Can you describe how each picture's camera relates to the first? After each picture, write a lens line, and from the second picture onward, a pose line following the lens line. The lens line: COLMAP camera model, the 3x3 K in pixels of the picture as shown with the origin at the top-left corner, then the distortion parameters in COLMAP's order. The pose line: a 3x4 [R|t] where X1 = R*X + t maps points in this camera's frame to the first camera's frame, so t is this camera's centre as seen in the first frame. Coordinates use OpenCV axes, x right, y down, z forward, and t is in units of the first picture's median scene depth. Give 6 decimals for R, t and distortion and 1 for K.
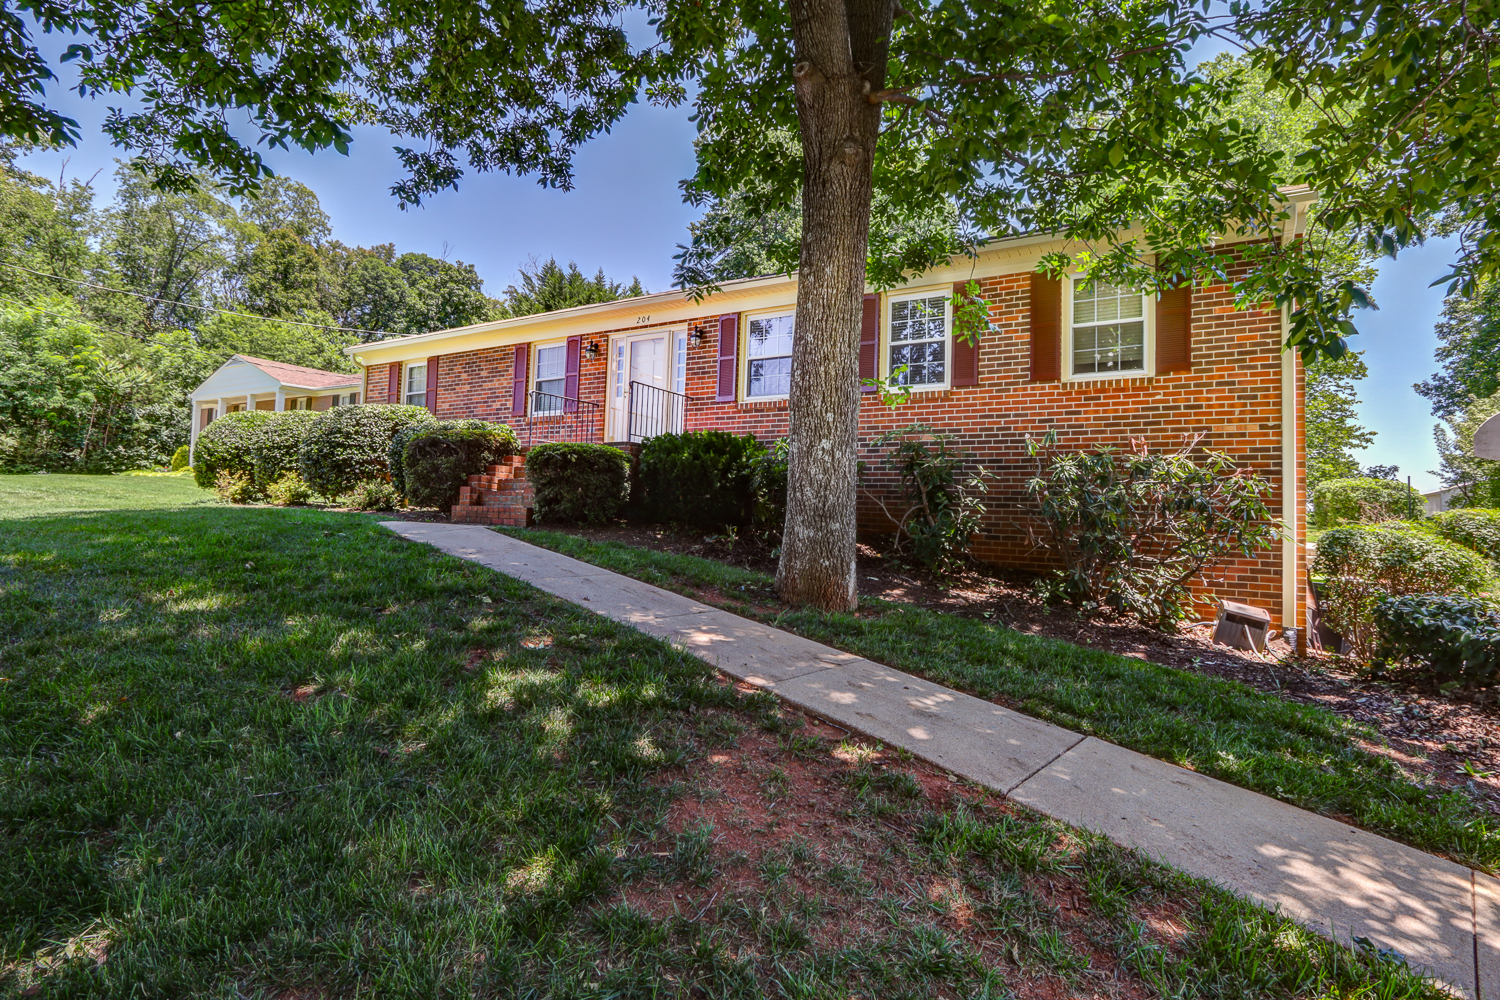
lens RADIAL K [[692.8, 0, 748.2], [0, 692.8, 487.5], [0, 0, 1]] dist [-0.008921, -0.001325]
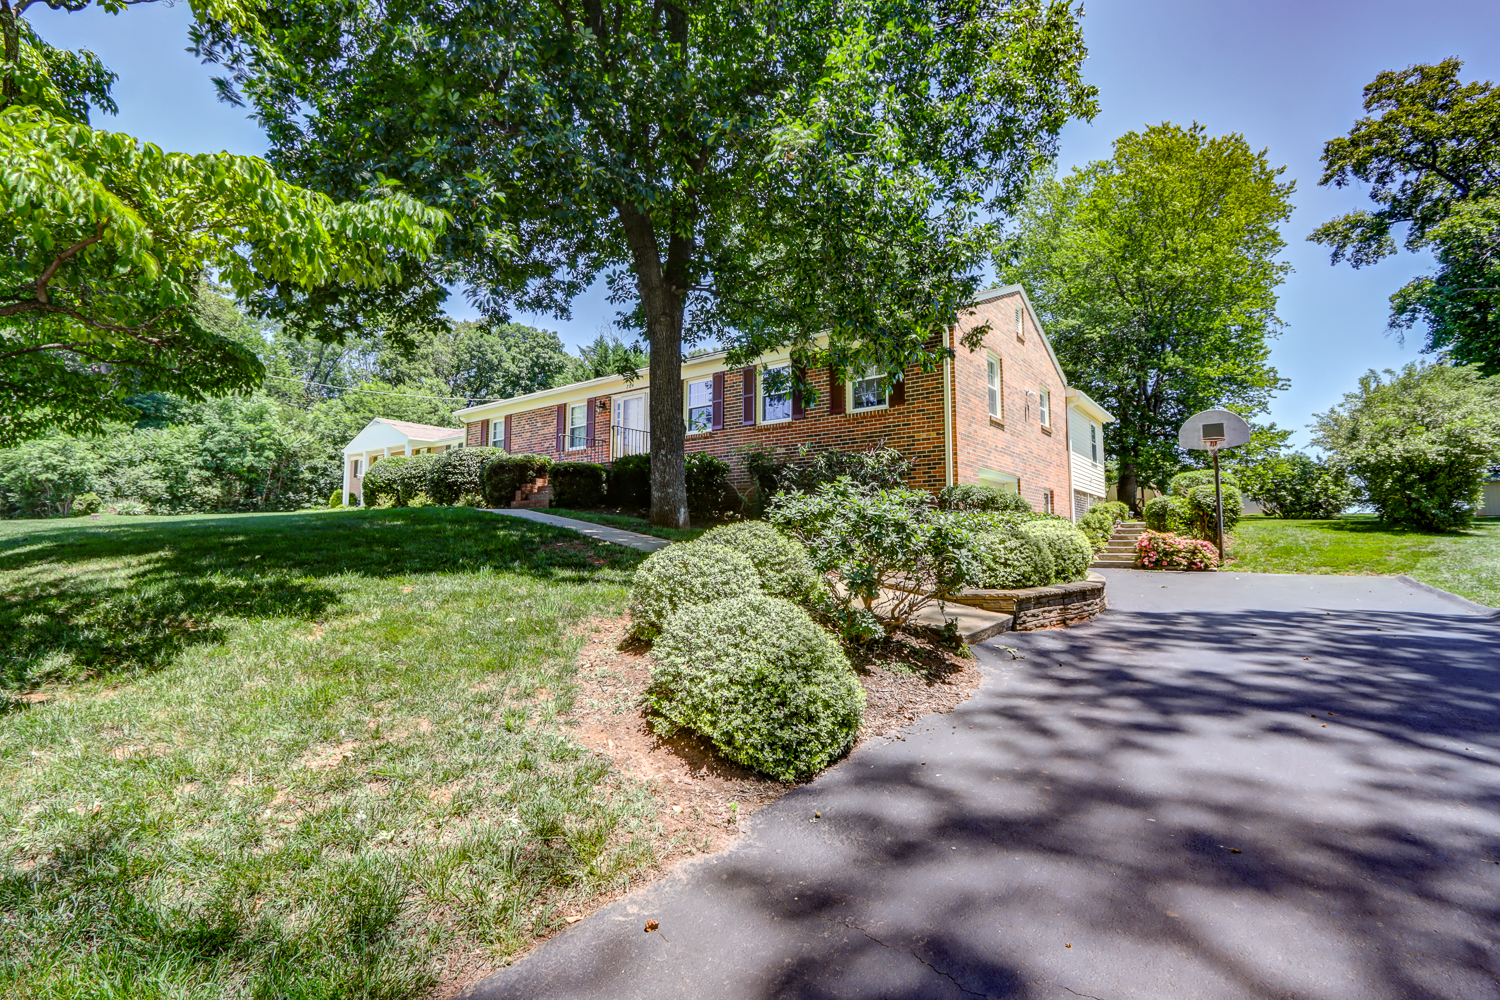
lens RADIAL K [[692.8, 0, 750.8], [0, 692.8, 487.4], [0, 0, 1]] dist [-0.008921, -0.001325]
pose [[0.991408, -0.038261, -0.125082, 0.336774], [0.031715, 0.998042, -0.053917, 0.089370], [0.126900, 0.049487, 0.990680, -0.562881]]
